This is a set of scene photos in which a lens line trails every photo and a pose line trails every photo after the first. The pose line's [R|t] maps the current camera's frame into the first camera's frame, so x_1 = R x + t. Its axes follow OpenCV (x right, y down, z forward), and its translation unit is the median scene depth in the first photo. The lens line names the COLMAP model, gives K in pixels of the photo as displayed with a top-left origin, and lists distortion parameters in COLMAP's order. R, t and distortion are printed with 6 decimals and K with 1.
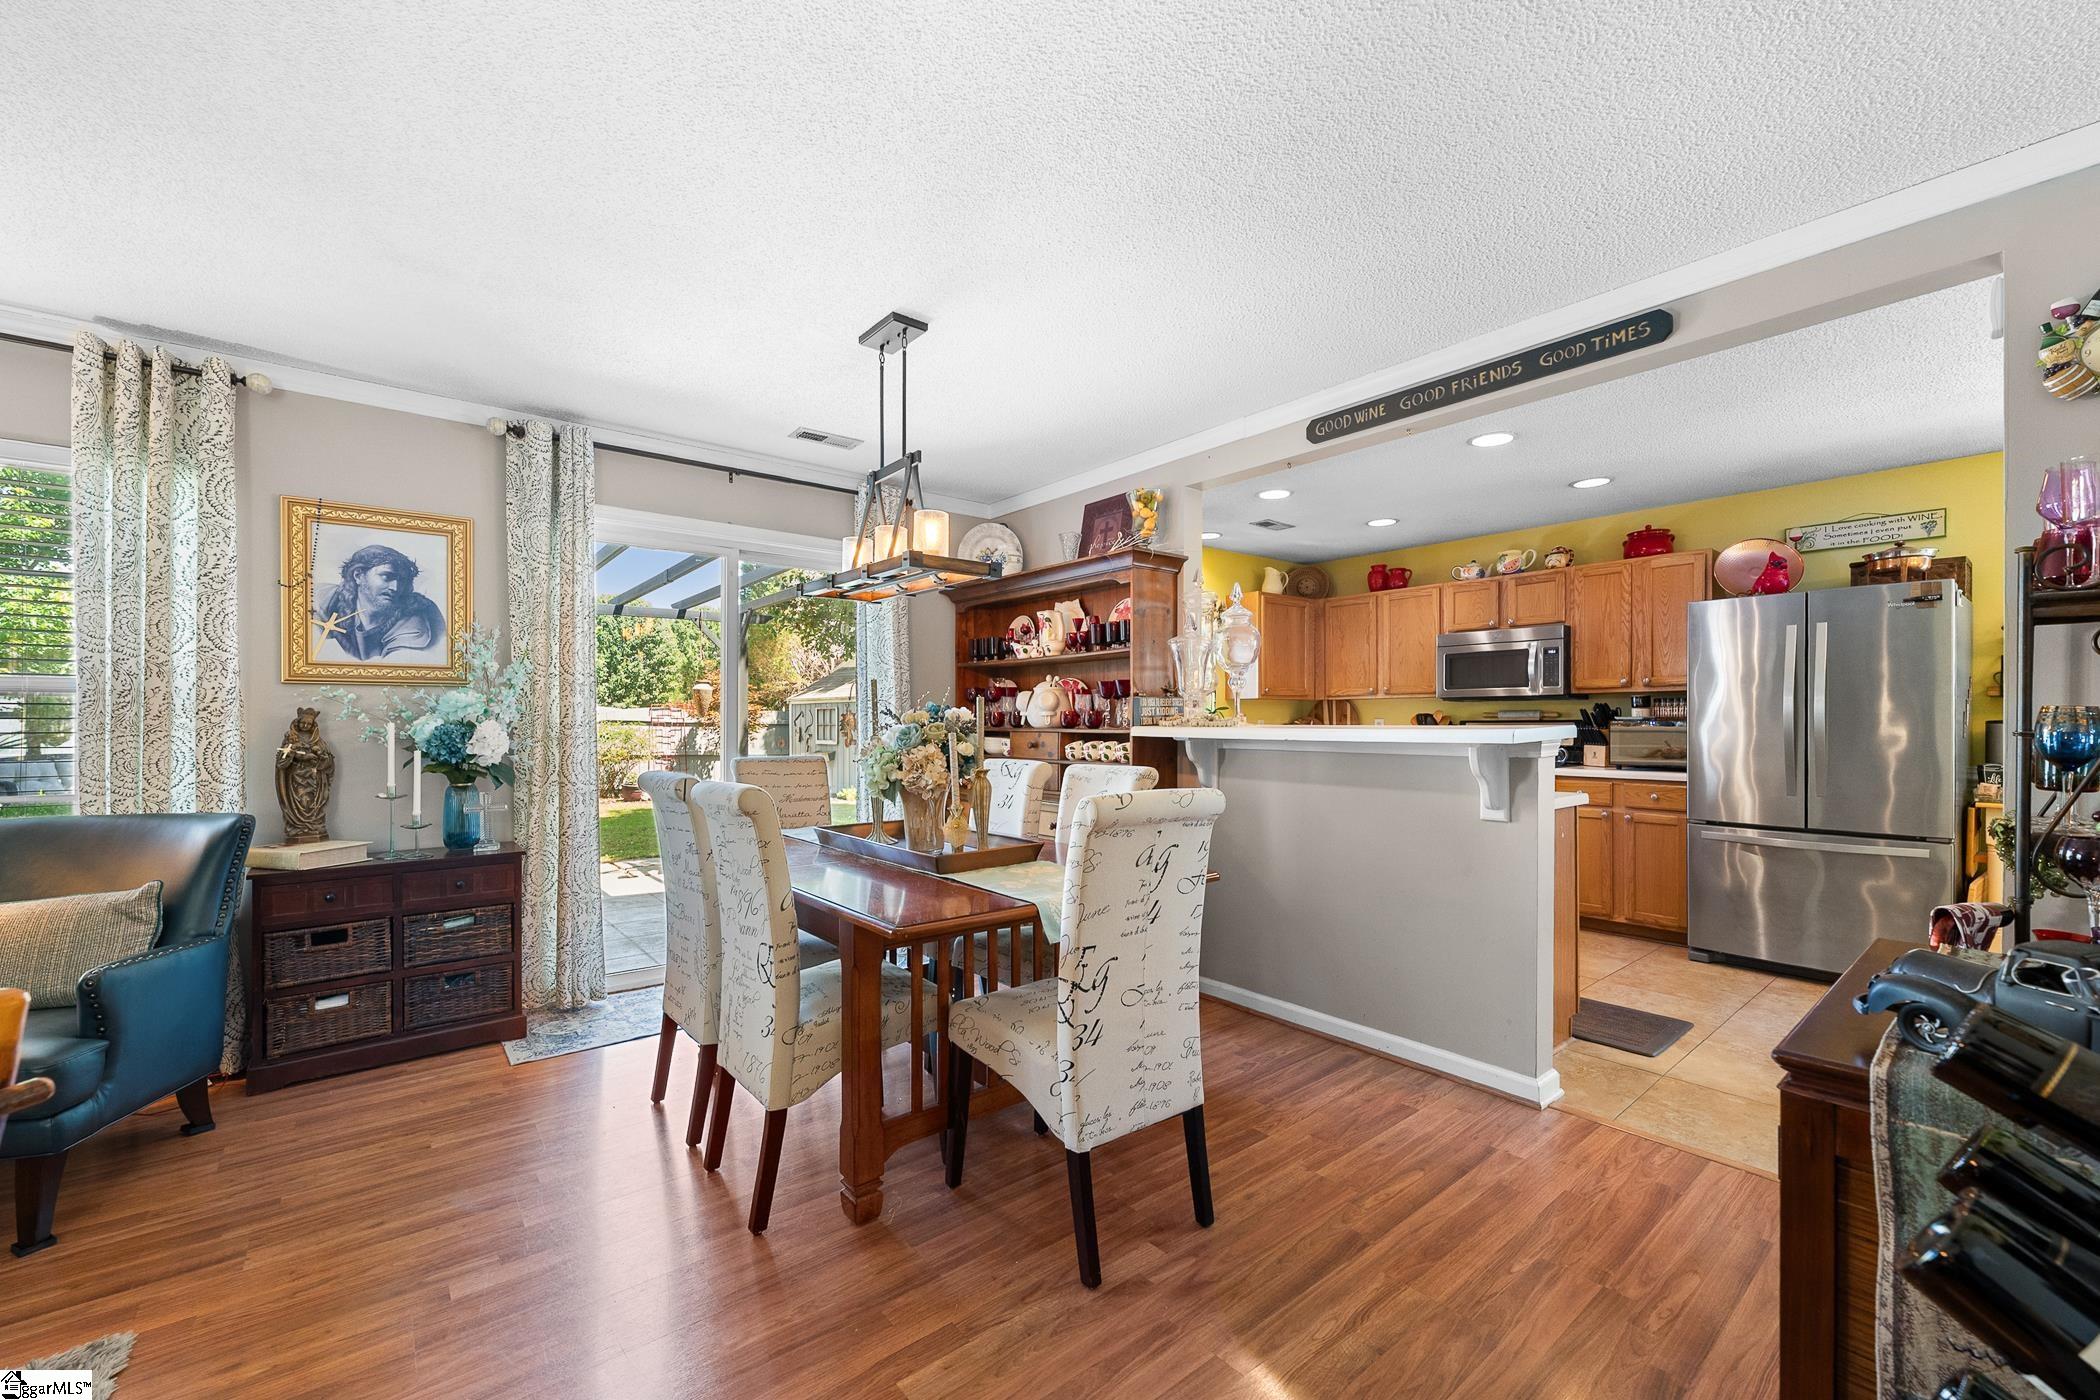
lens RADIAL K [[843.8, 0, 1053.8], [0, 843.8, 715.0], [0, 0, 1]] dist [0.000083, 0.000068]
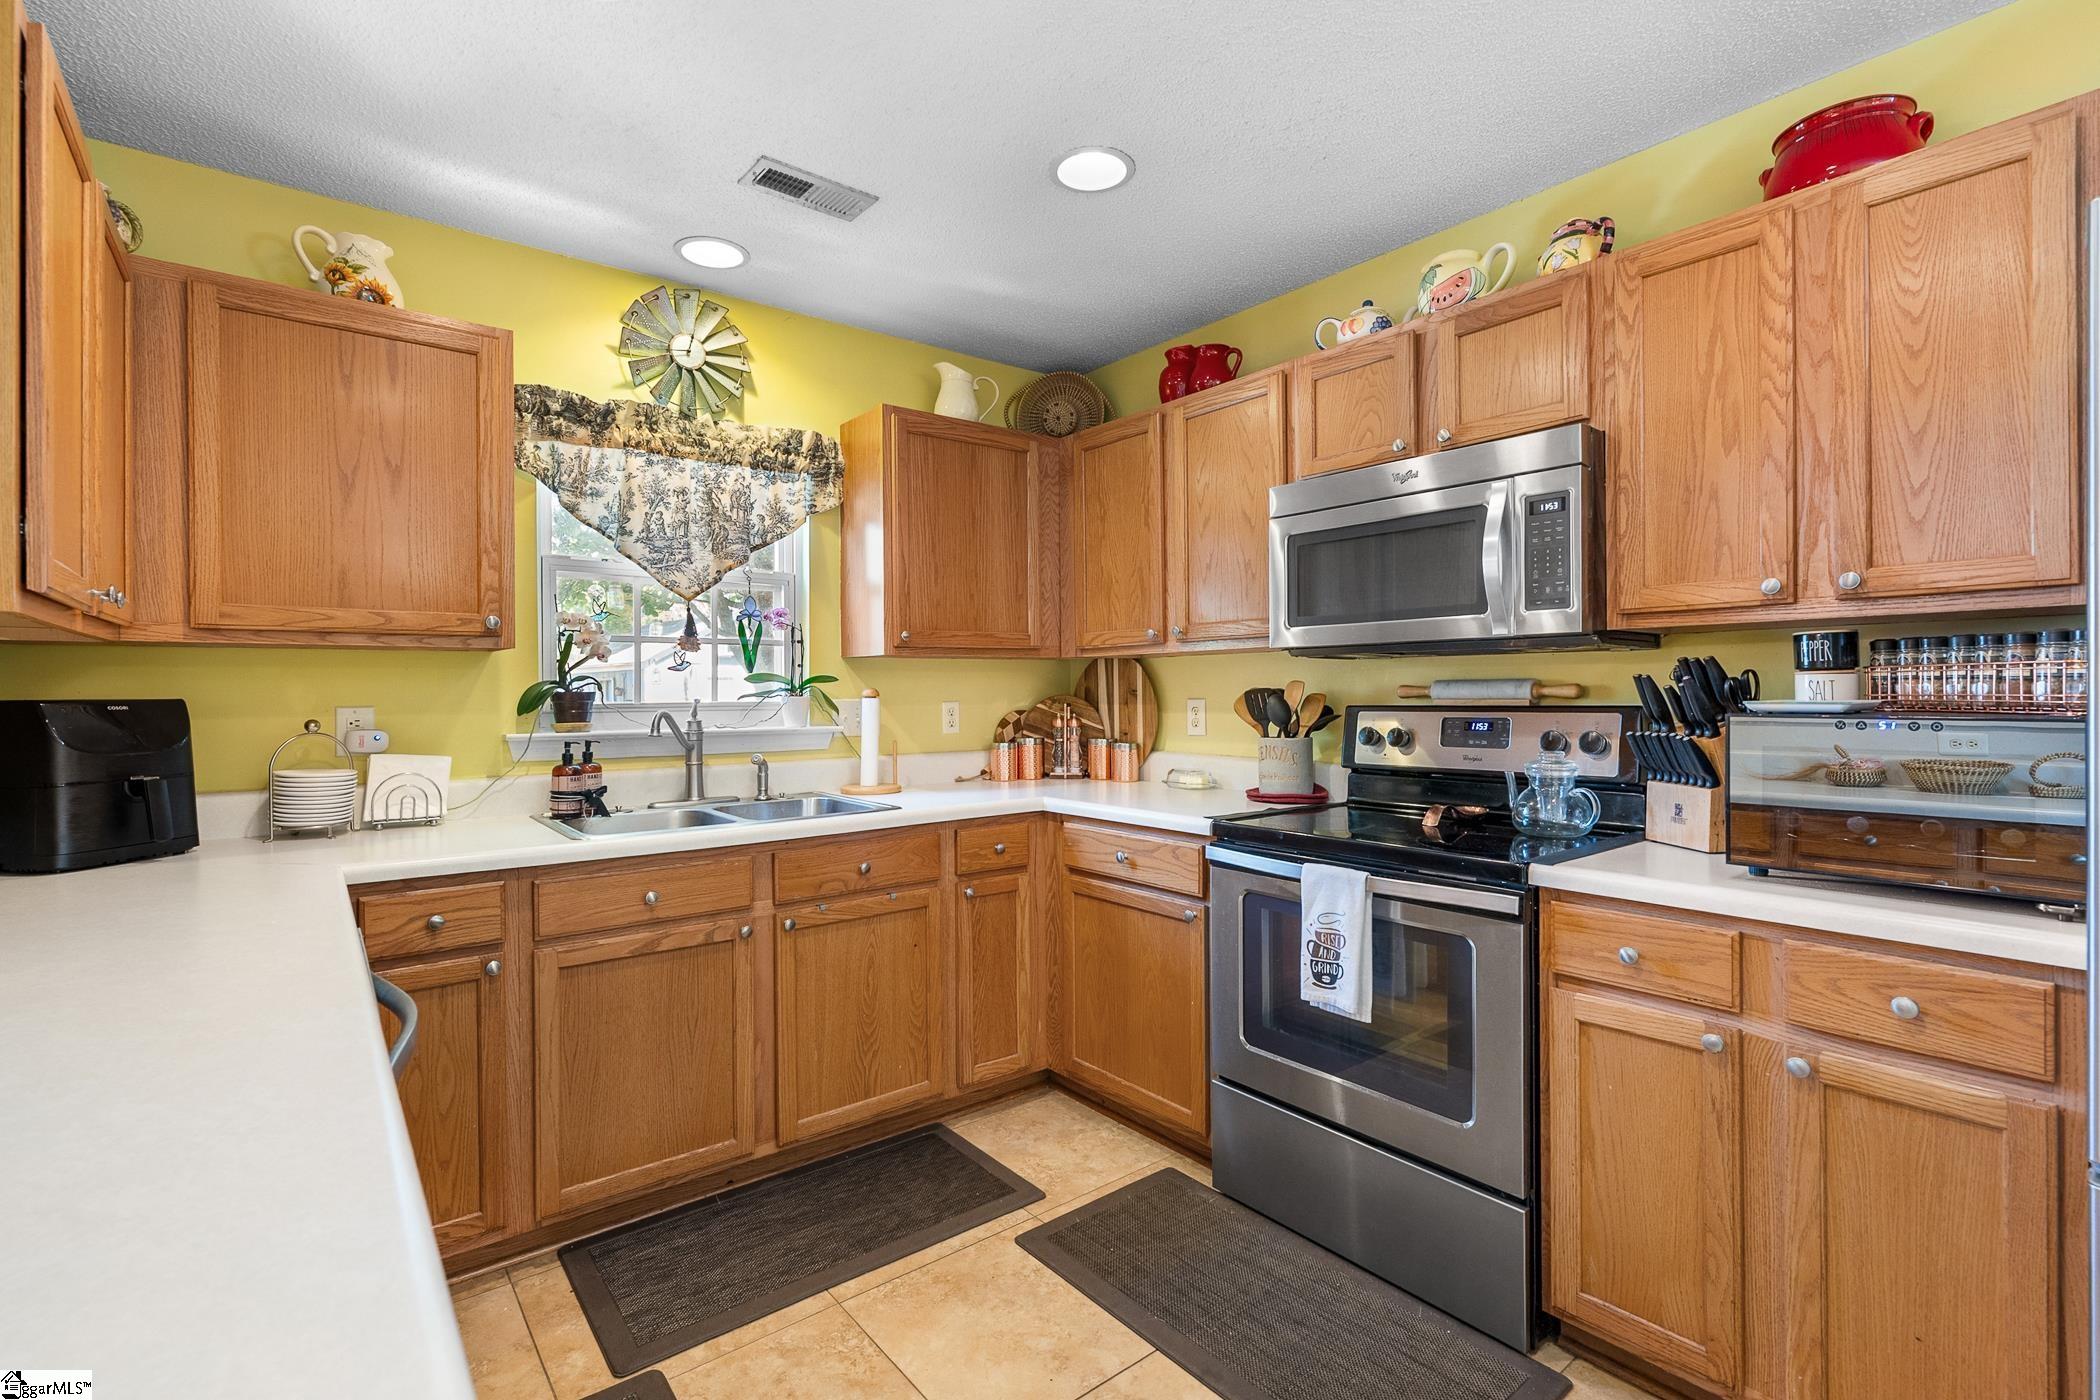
lens RADIAL K [[953.4, 0, 1045.6], [0, 953.4, 685.7], [0, 0, 1]] dist [-0.001601, -0.000451]
pose [[0.999825, -0.005339, -0.017902, 0.392557], [0.005374, 0.999984, 0.001938, -0.004901], [0.017891, -0.002034, 0.999838, 0.610756]]
